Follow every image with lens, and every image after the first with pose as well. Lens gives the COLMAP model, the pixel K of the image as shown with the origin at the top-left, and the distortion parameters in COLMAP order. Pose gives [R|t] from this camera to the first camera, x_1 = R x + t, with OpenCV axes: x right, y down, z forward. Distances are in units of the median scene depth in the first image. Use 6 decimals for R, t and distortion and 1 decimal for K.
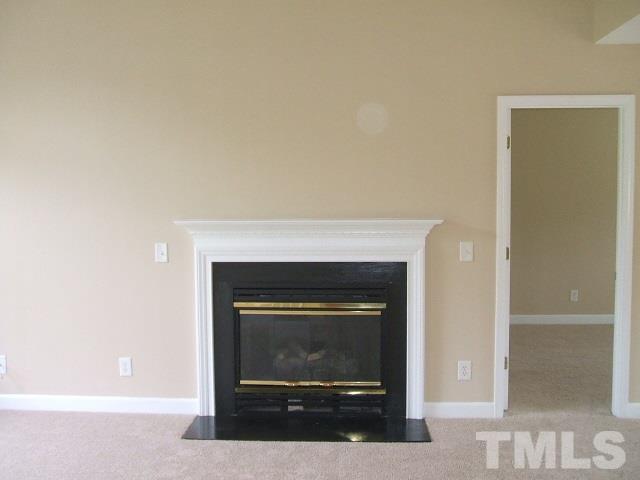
lens RADIAL K [[692.8, 0, 320.7], [0, 692.8, 240.8], [0, 0, 1]] dist [-0.124061, 0.000000]
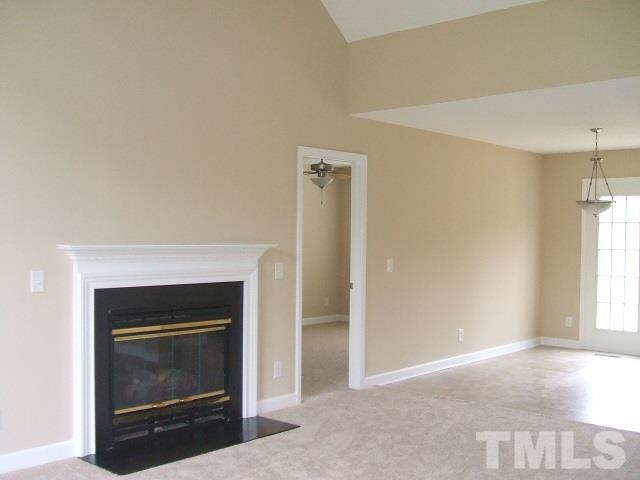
lens RADIAL K [[692.8, 0, 321.6], [0, 692.8, 239.9], [0, 0, 1]] dist [-0.124061, 0.000000]
pose [[0.632646, 0.006697, 0.774412, -0.680373], [0.028298, 0.999095, -0.031757, 0.002257], [-0.773924, 0.042005, 0.631884, 0.166324]]
